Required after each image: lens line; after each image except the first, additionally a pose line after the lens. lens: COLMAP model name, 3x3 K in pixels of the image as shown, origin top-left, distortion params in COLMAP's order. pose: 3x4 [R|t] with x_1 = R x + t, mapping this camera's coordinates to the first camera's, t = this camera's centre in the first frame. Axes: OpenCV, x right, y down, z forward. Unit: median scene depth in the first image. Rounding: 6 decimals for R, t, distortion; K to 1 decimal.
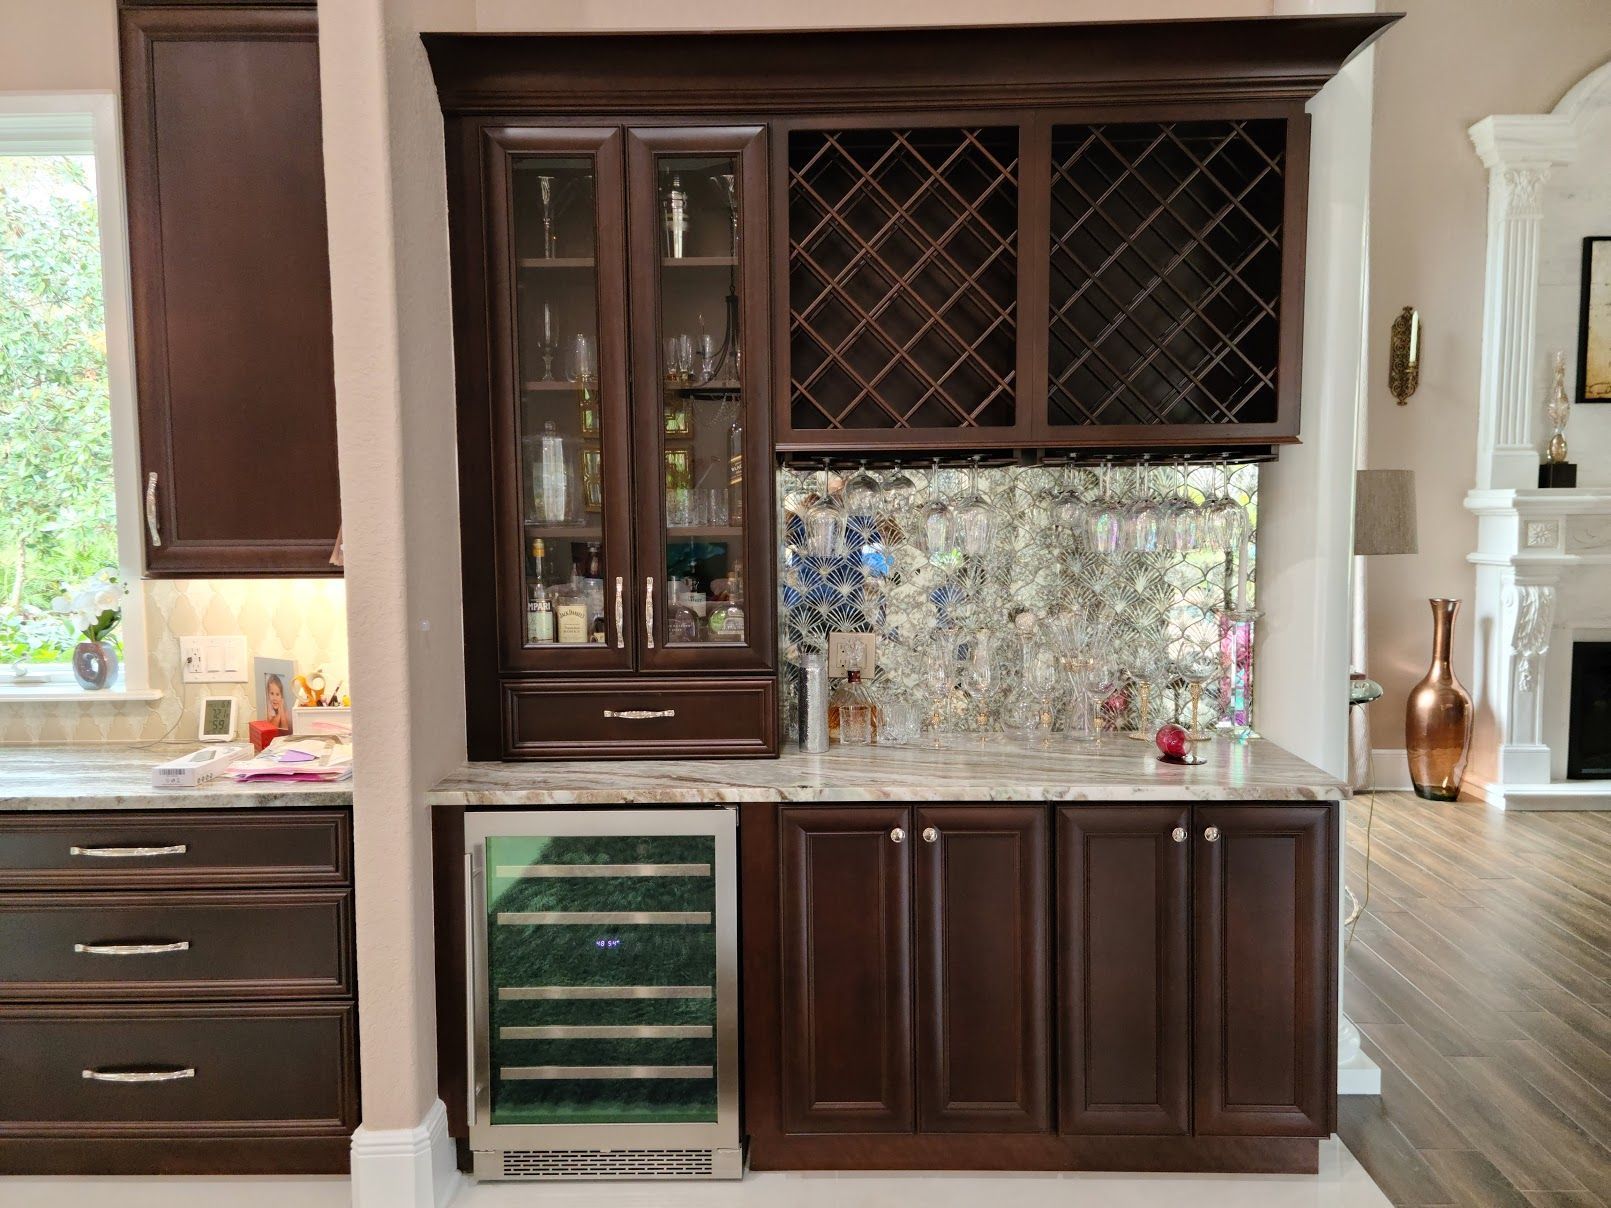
lens RADIAL K [[1247.8, 0, 803.7], [0, 1247.8, 622.9], [0, 0, 1]] dist [0.168420, -0.269860]
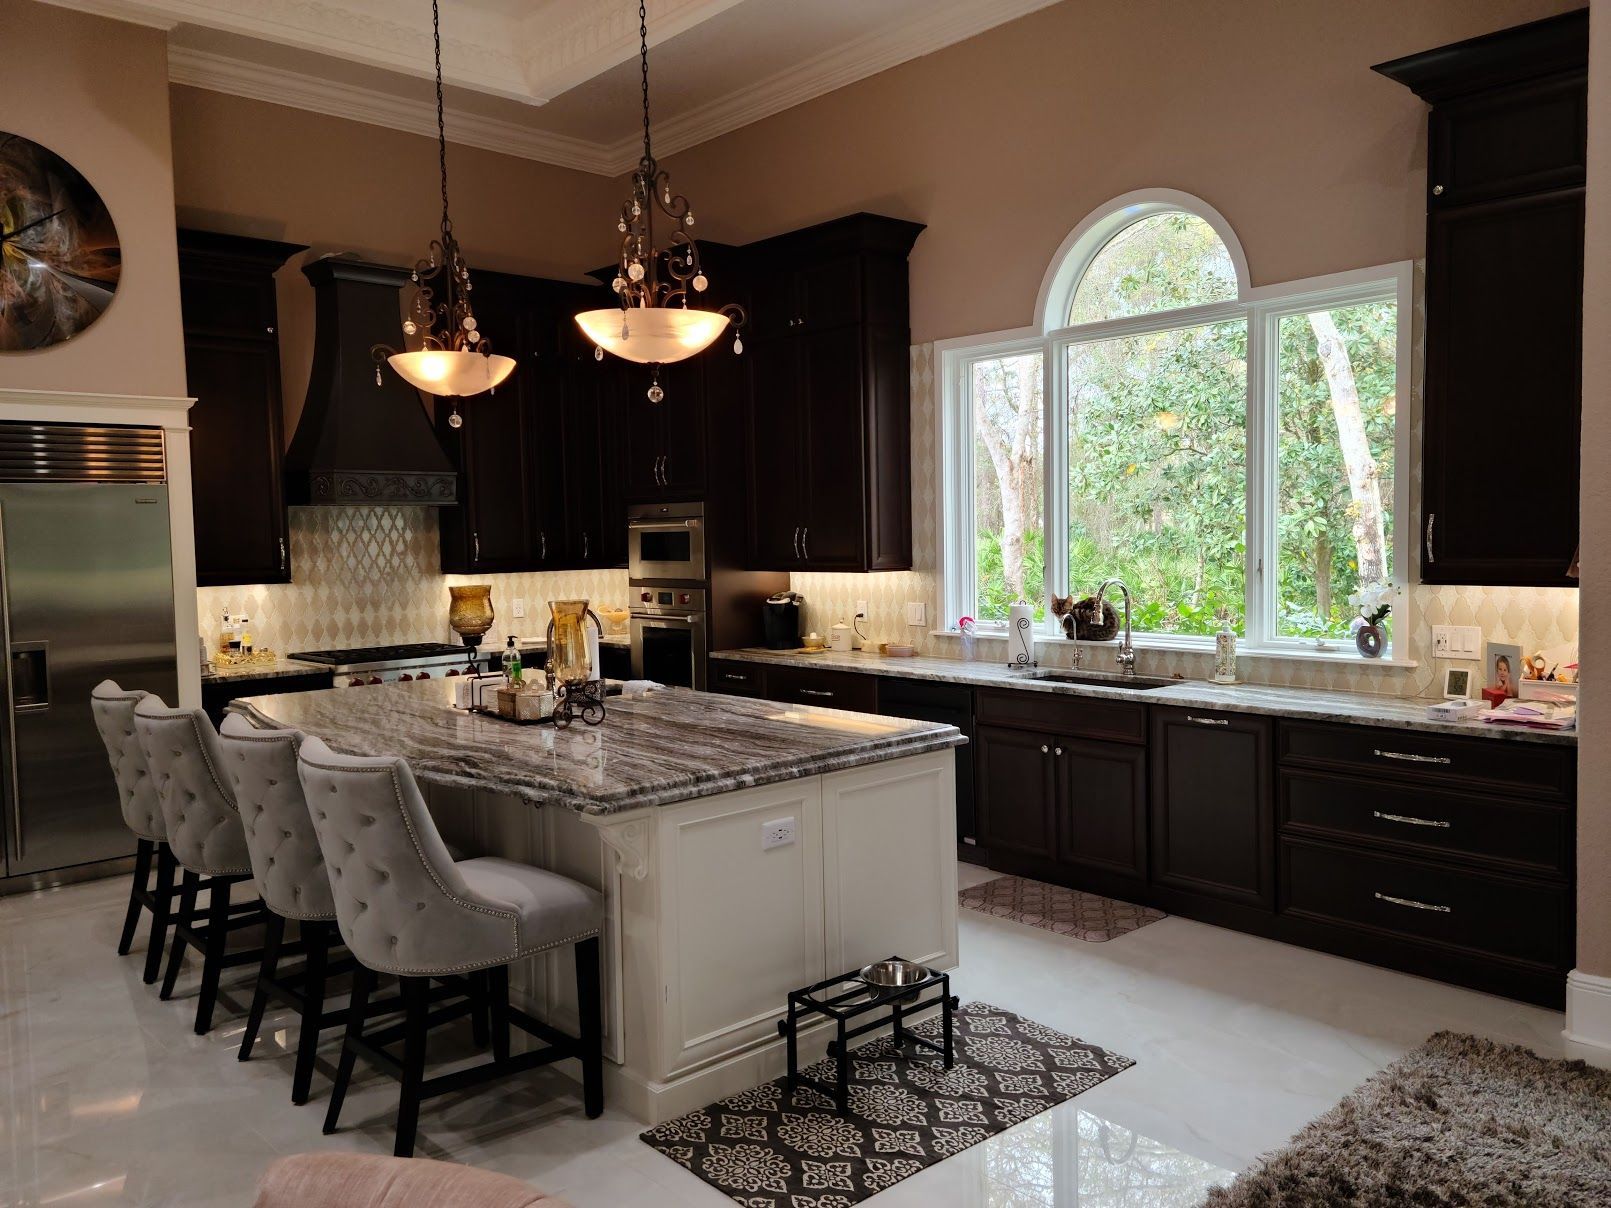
lens RADIAL K [[1247.8, 0, 803.7], [0, 1247.8, 622.9], [0, 0, 1]] dist [0.168420, -0.269860]
pose [[0.685401, 0.051593, -0.726336, 0.073702], [-0.060555, 0.998070, 0.013752, 0.031491], [0.725644, 0.034558, 0.687202, -0.509493]]
